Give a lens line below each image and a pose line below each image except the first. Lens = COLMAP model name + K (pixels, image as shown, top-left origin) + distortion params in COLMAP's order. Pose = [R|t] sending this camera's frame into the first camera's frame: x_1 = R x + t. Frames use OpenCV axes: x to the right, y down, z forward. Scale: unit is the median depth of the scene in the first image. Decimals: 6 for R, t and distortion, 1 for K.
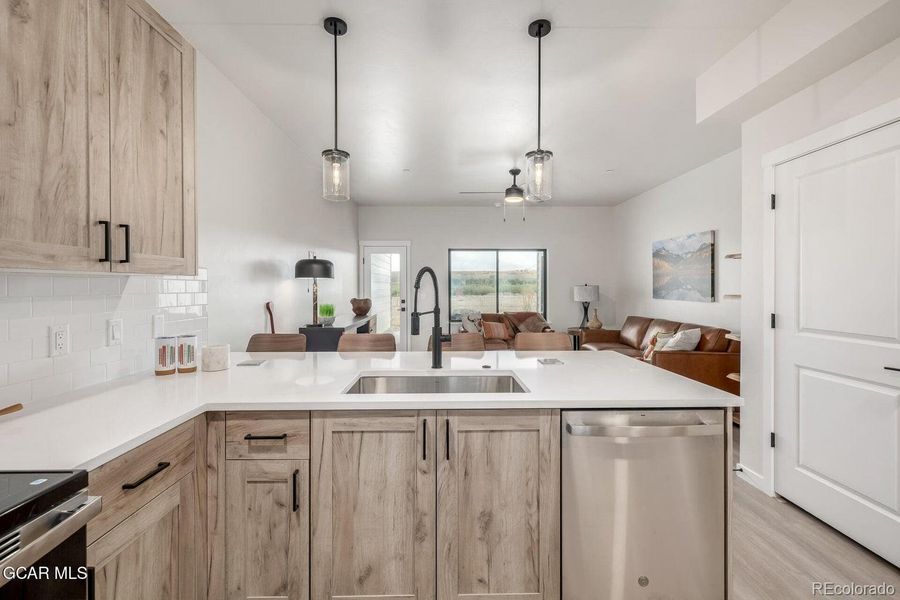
lens RADIAL K [[378.2, 0, 447.0], [0, 378.2, 292.1], [0, 0, 1]] dist [-0.002490, -0.000276]
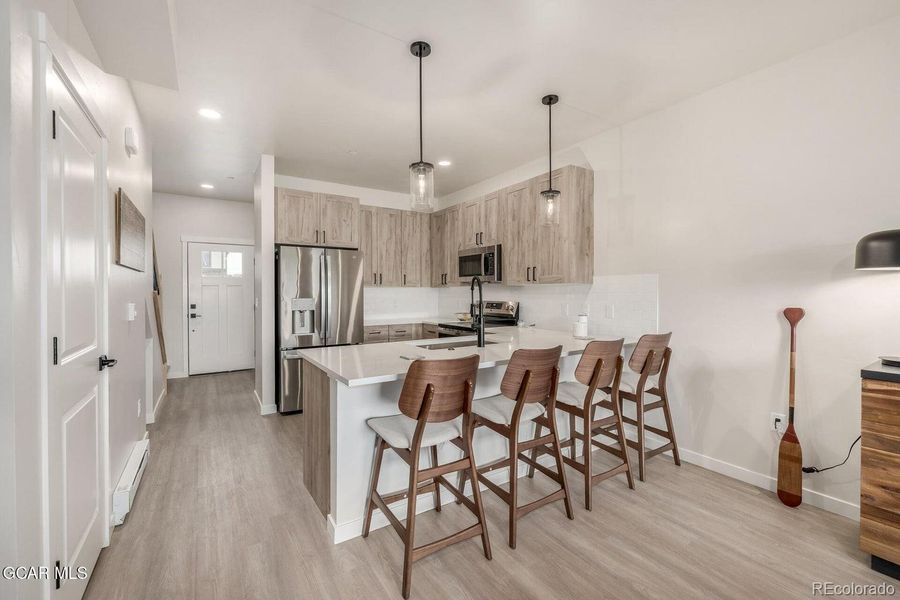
lens RADIAL K [[382.5, 0, 444.4], [0, 382.5, 293.8], [0, 0, 1]] dist [0.000865, -0.000064]
pose [[-0.851526, 0.005018, -0.524289, 0.426773], [-0.003378, 0.999881, 0.015056, -0.007360], [0.524302, 0.014591, -0.851407, 1.102527]]
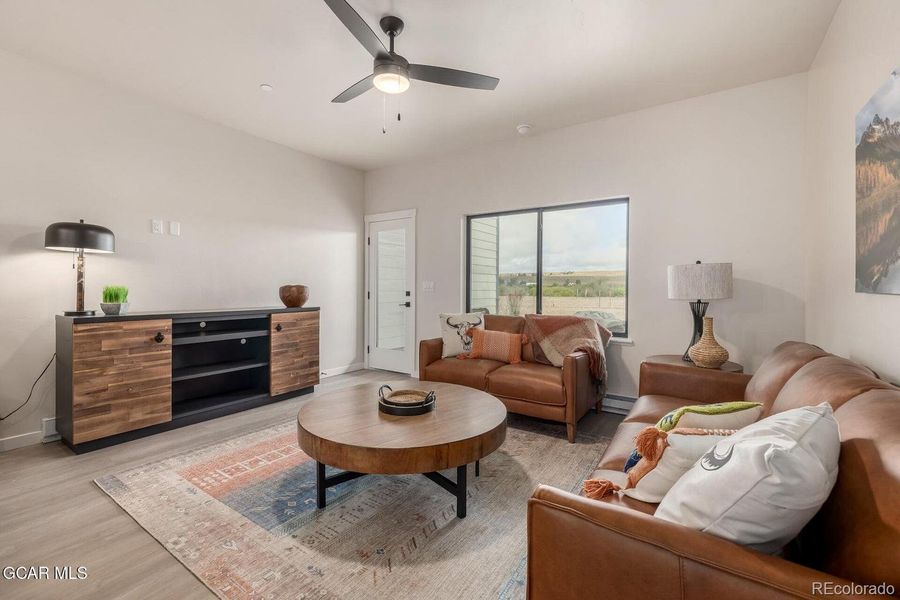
lens RADIAL K [[382.5, 0, 444.4], [0, 382.5, 293.8], [0, 0, 1]] dist [0.000865, -0.000064]
pose [[0.819861, 0.019620, -0.572226, 0.658554], [-0.017820, 0.999803, 0.008749, 0.031372], [0.572285, 0.003024, 0.820049, 0.793755]]
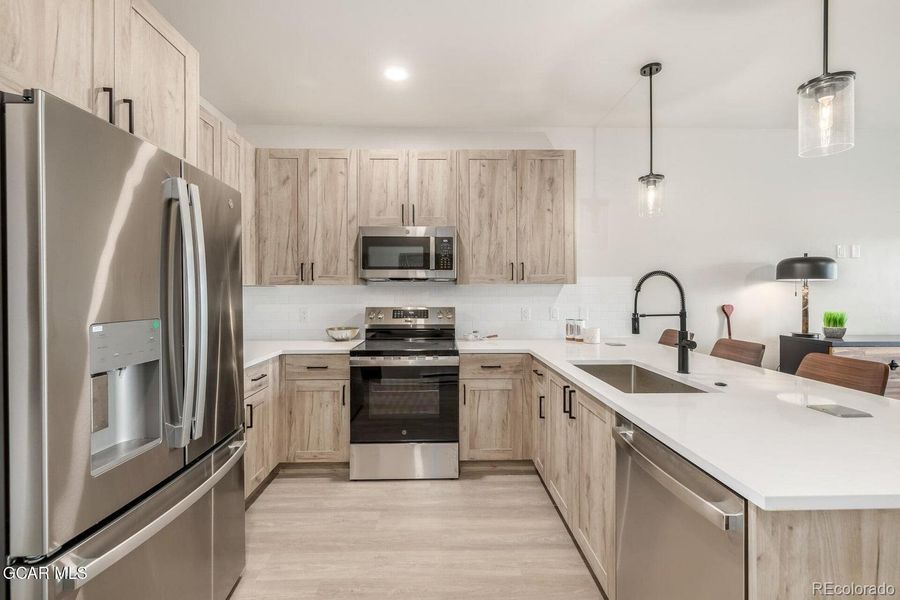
lens RADIAL K [[379.4, 0, 446.7], [0, 379.4, 293.4], [0, 0, 1]] dist [0.002912, 0.000457]
pose [[0.008505, 0.007250, -0.999938, 0.489414], [-0.009965, 0.999925, 0.007165, -0.003410], [0.999914, 0.009904, 0.008577, 0.196490]]
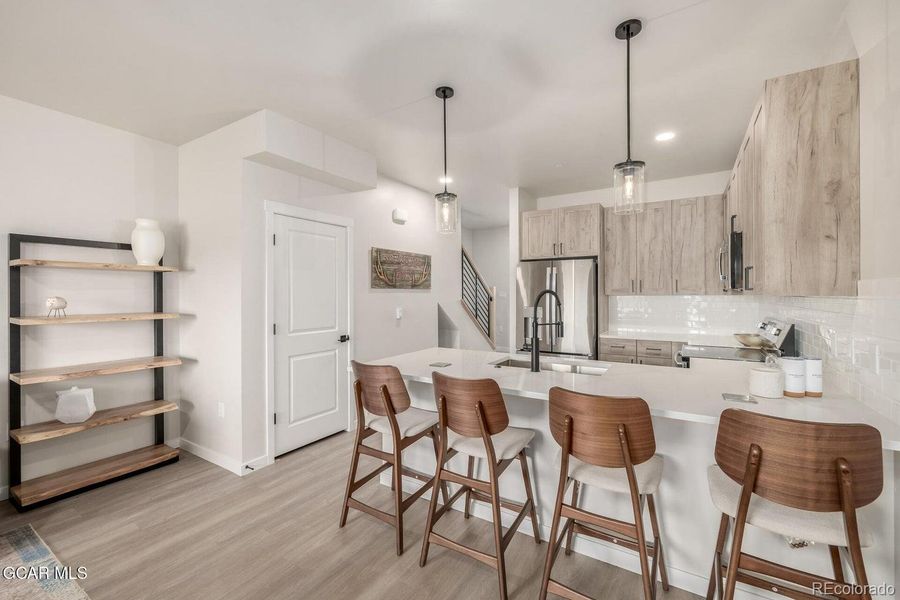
lens RADIAL K [[376.6, 0, 450.2], [0, 376.6, 293.9], [0, 0, 1]] dist [-0.000270, -0.000175]
pose [[-0.837595, 0.005840, 0.546260, -0.239919], [0.012610, 0.999883, 0.008646, -0.032786], [-0.546146, 0.014130, -0.837571, 1.122076]]
